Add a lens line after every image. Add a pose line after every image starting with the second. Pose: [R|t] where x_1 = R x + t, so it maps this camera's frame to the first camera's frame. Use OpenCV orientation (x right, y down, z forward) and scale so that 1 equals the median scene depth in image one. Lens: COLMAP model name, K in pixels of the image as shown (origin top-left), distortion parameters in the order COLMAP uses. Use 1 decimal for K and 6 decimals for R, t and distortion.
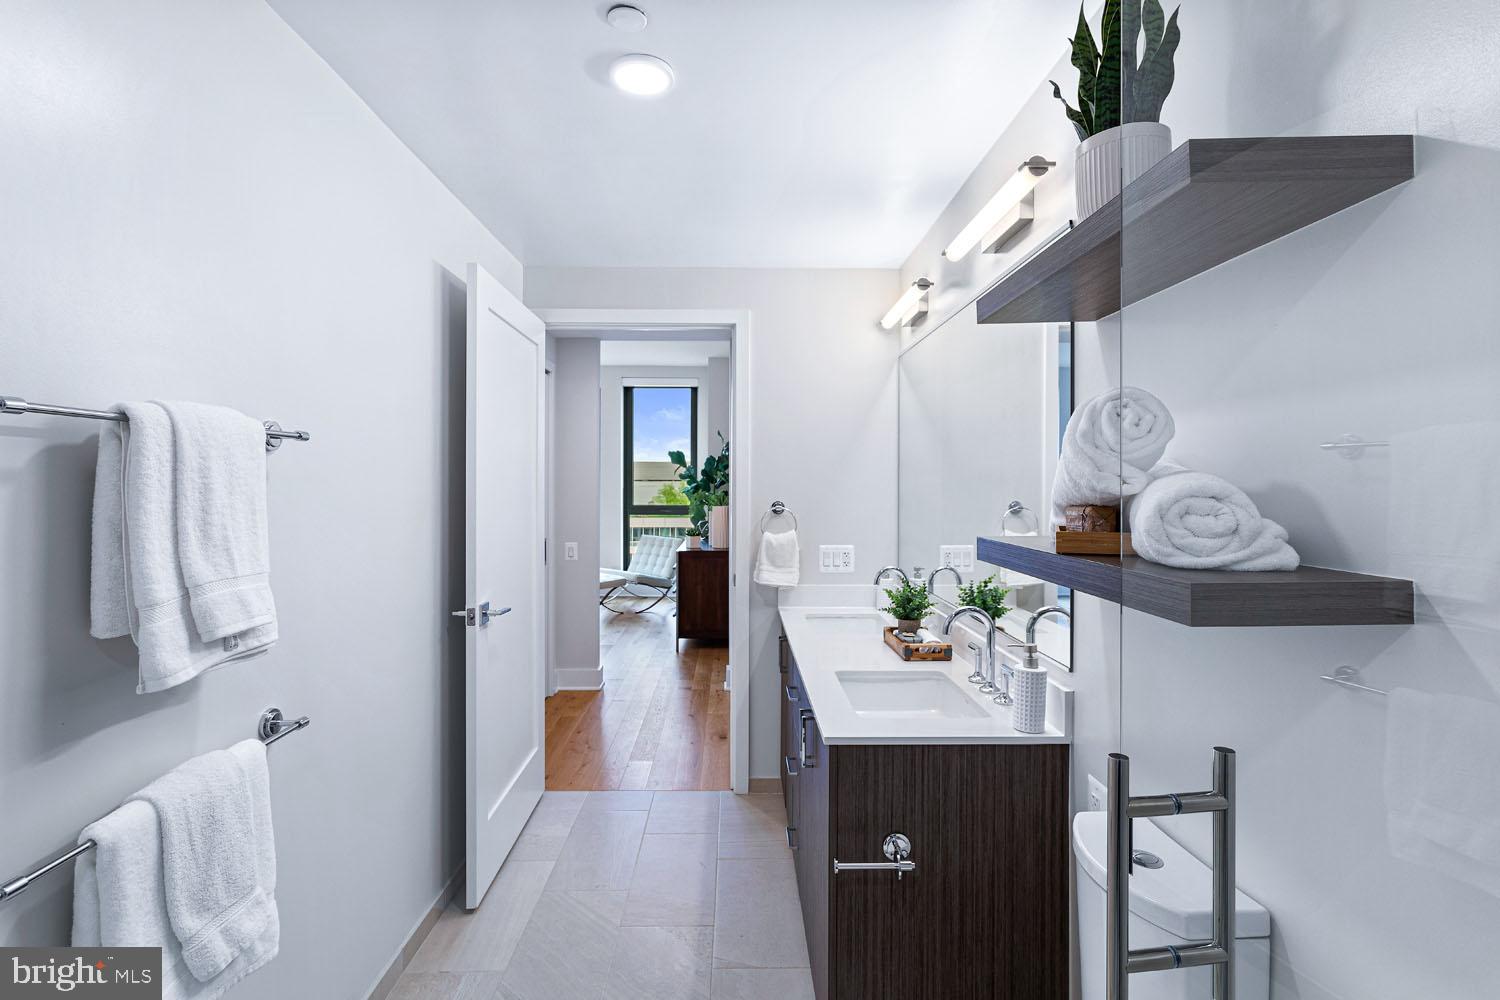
lens RADIAL K [[762.3, 0, 742.4], [0, 762.3, 486.9], [0, 0, 1]] dist [-0.000825, -0.000546]
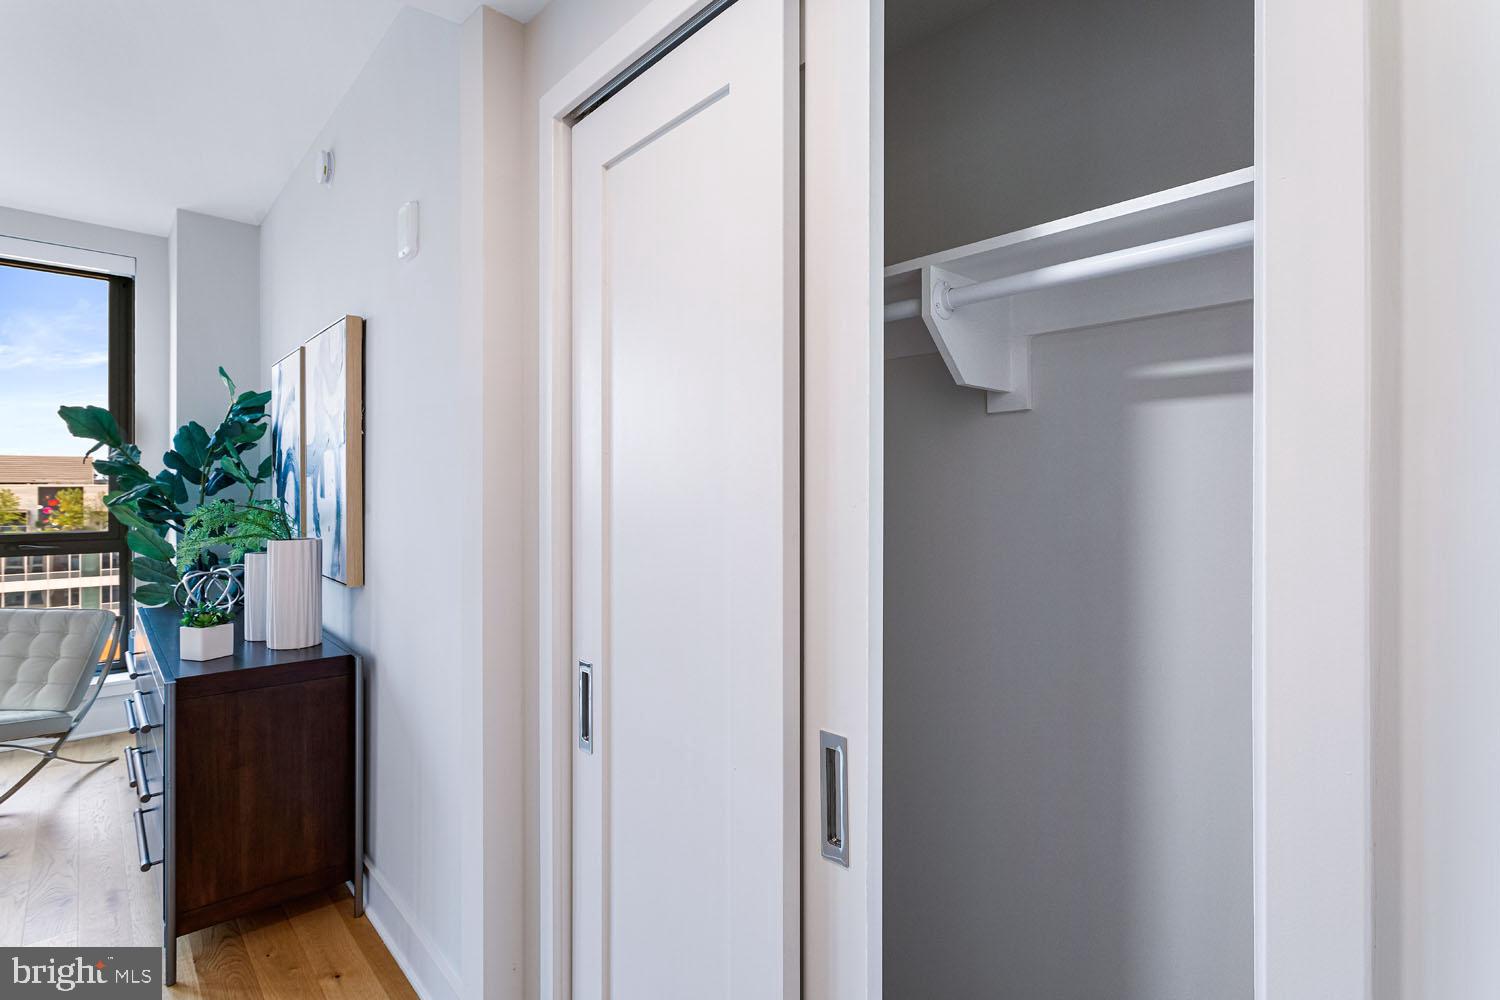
lens RADIAL K [[762.3, 0, 742.4], [0, 762.3, 486.9], [0, 0, 1]] dist [-0.000825, -0.000546]
pose [[0.755344, -0.003825, 0.655317, -0.102732], [0.004777, 0.999989, 0.000331, -0.000988], [-0.655311, 0.002880, 0.755354, 0.519839]]
